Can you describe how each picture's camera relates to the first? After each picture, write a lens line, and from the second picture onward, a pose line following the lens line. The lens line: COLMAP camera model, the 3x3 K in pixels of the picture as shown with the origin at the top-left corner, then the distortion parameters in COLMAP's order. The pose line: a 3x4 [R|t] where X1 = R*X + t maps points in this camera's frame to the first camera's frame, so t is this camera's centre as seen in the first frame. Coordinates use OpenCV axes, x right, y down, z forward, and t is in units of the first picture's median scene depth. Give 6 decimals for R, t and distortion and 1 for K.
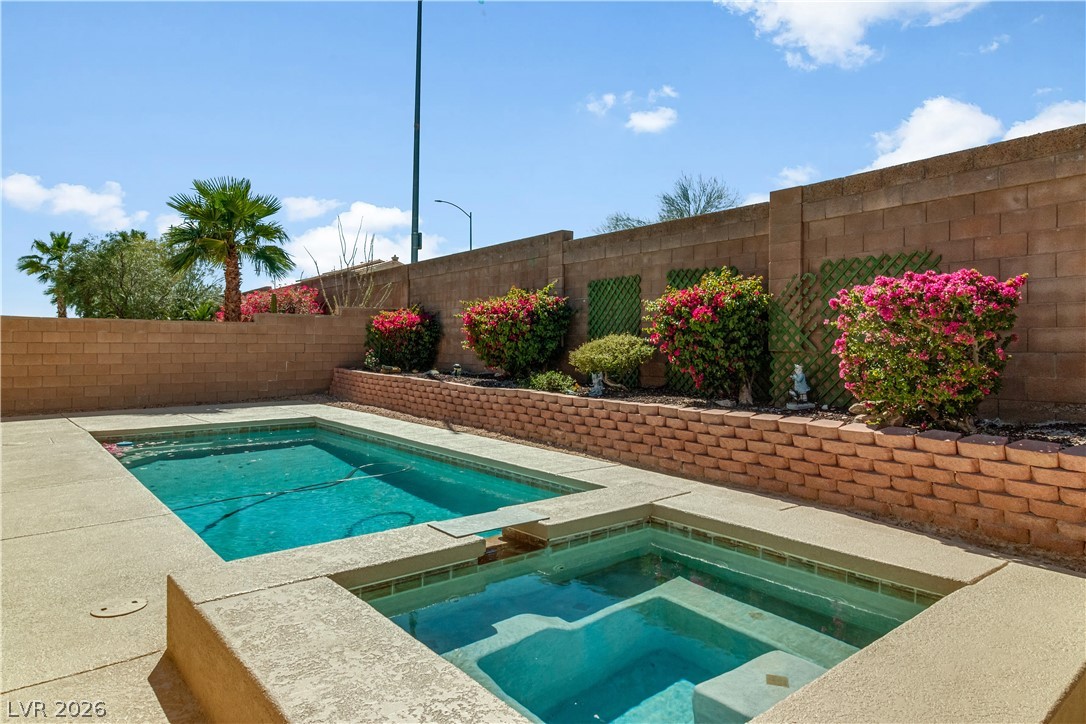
lens RADIAL K [[671.6, 0, 551.3], [0, 671.6, 344.0], [0, 0, 1]] dist [0.008317, -0.001787]
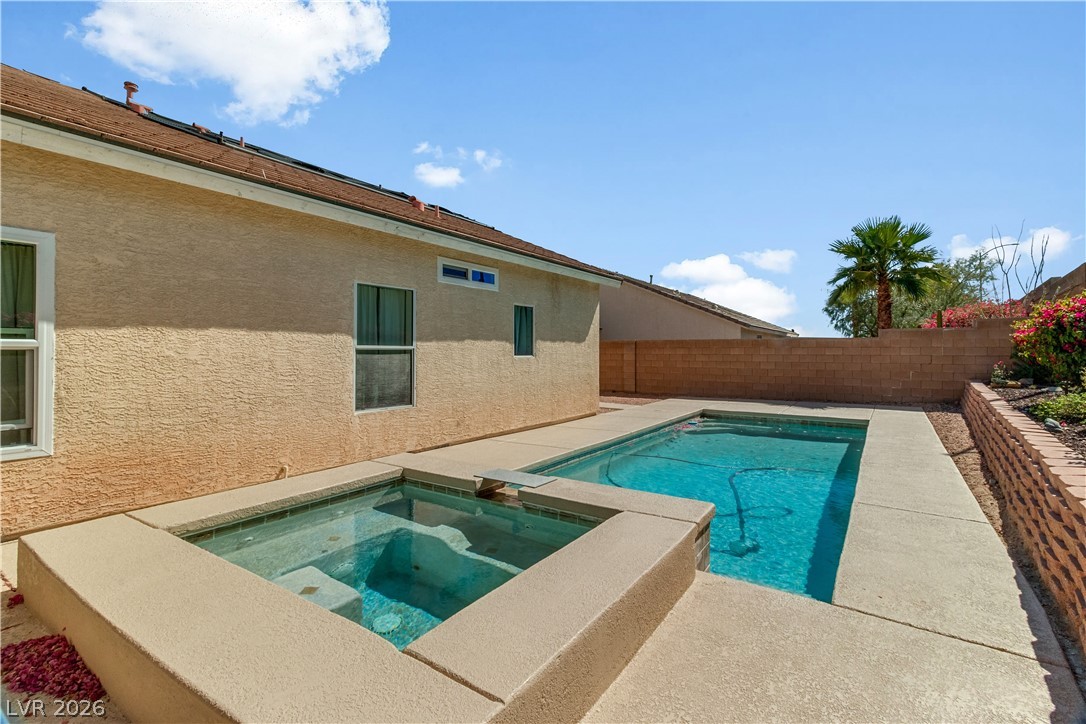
lens RADIAL K [[501.8, 0, 545.8], [0, 501.8, 352.9], [0, 0, 1]] dist [0.000686, 0.000882]
pose [[0.272940, -0.002154, -0.962029, 0.318906], [-0.003257, 0.999990, -0.003163, -0.000130], [0.962026, 0.003997, 0.272930, 0.253993]]
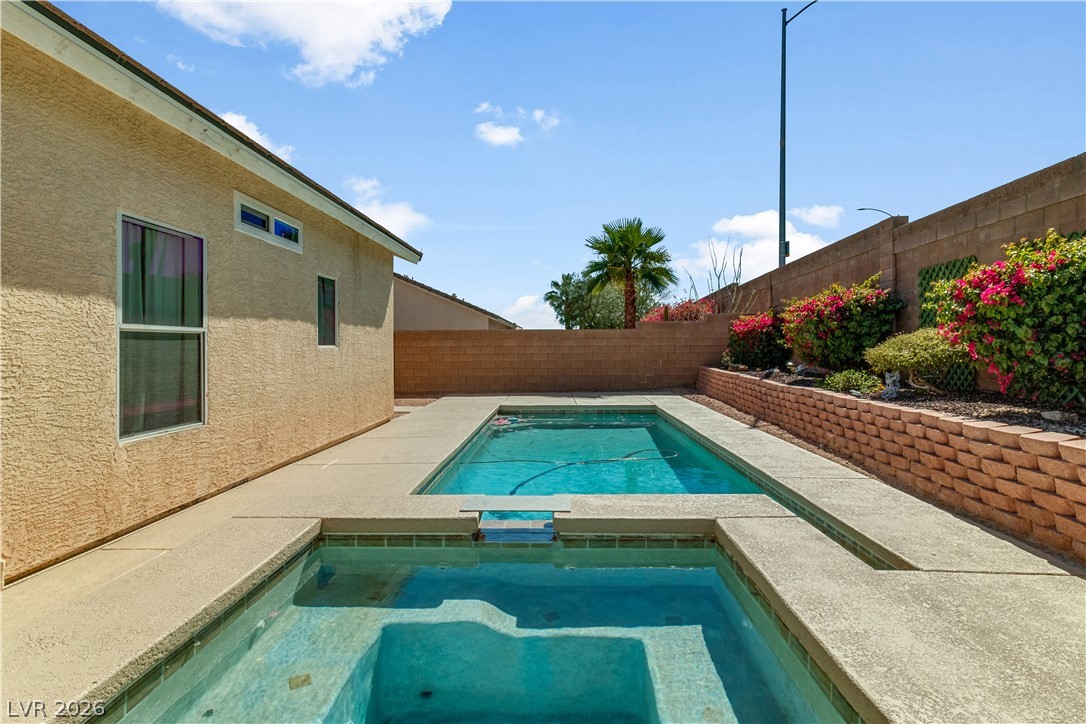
lens RADIAL K [[559.1, 0, 548.9], [0, 559.1, 346.0], [0, 0, 1]] dist [0.001111, 0.000662]
pose [[0.750932, -0.011051, -0.660287, 0.172192], [0.007993, 0.999939, -0.007645, 0.008881], [0.660331, 0.000463, 0.750975, 0.126193]]
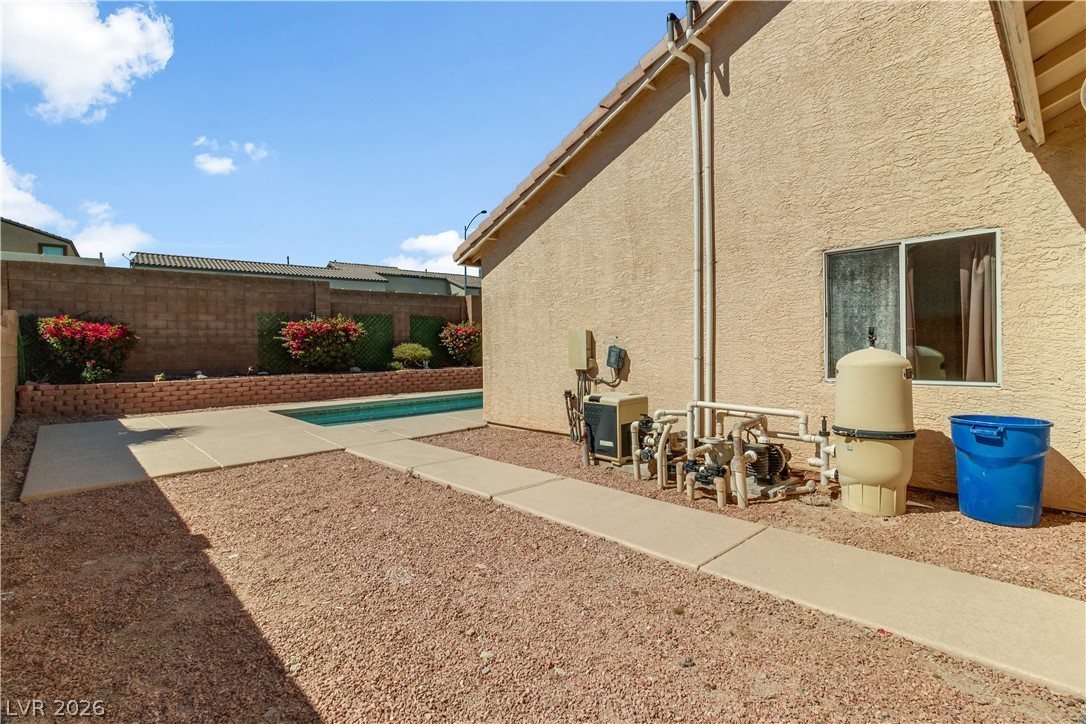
lens RADIAL K [[501.8, 0, 542.9], [0, 501.8, 353.4], [0, 0, 1]] dist [0.000686, 0.000882]
pose [[-0.064415, -0.022713, 0.997665, -1.328672], [0.018255, 0.999547, 0.023934, -0.009792], [-0.997756, 0.019754, -0.063972, 0.572091]]
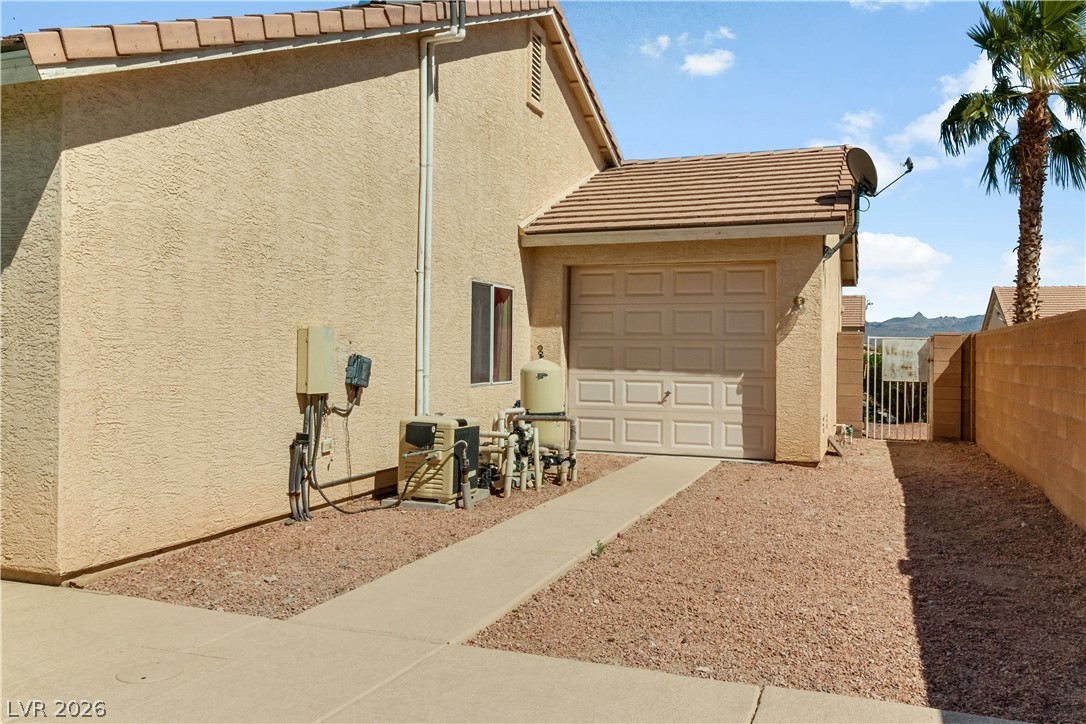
lens RADIAL K [[854.1, 0, 544.8], [0, 854.1, 347.6], [0, 0, 1]] dist [0.000901, 0.002371]
pose [[-0.873862, -0.020971, -0.485722, -0.576118], [-0.019842, 0.999775, -0.007468, -0.006637], [0.485769, 0.003112, -0.874082, 1.099721]]
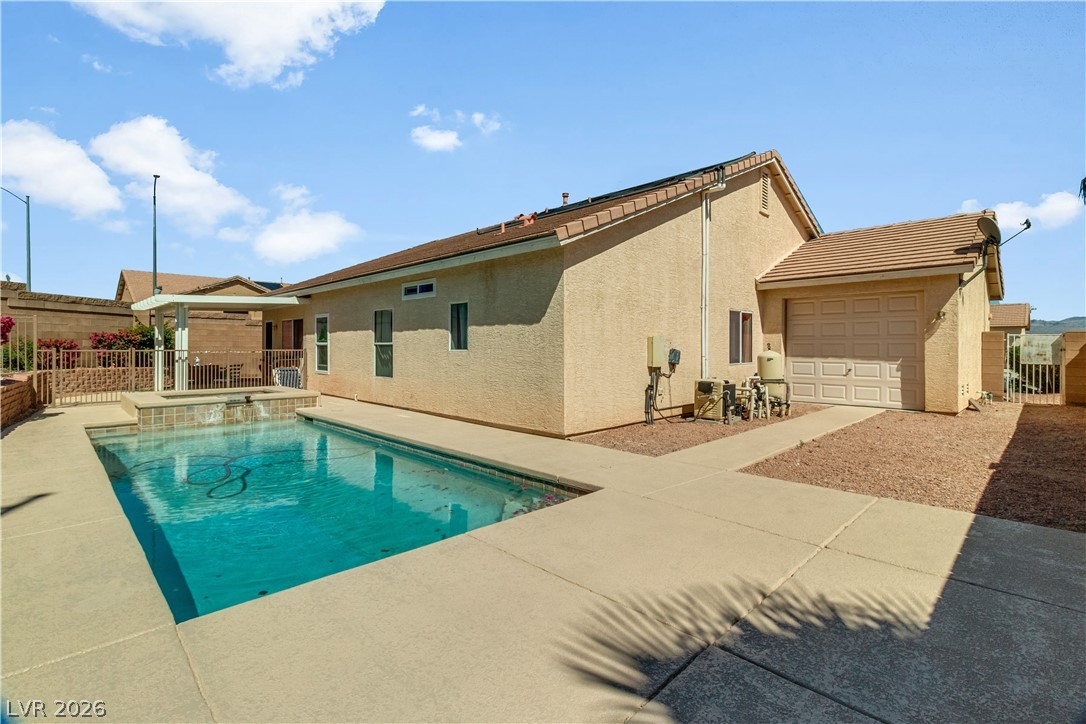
lens RADIAL K [[501.8, 0, 547.5], [0, 501.8, 347.1], [0, 0, 1]] dist [0.000686, 0.000882]
pose [[-0.996354, -0.009930, -0.084741, -0.496263], [-0.010164, 0.999946, 0.002335, -0.005830], [0.084713, 0.003188, -0.996400, 1.249180]]
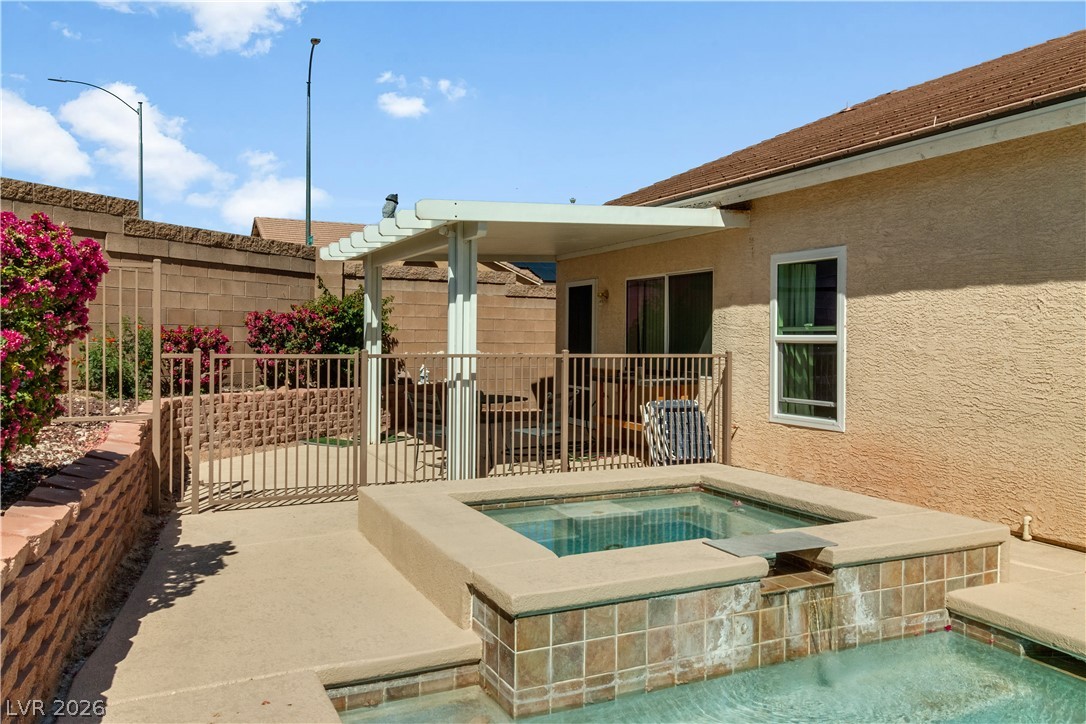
lens RADIAL K [[829.2, 0, 548.2], [0, 829.2, 342.7], [0, 0, 1]] dist [0.002143, 0.000340]
pose [[-0.966601, -0.015846, 0.255795, -0.027710], [-0.014231, 0.999865, 0.008163, -0.004648], [-0.255890, 0.004250, -0.966697, 0.714396]]
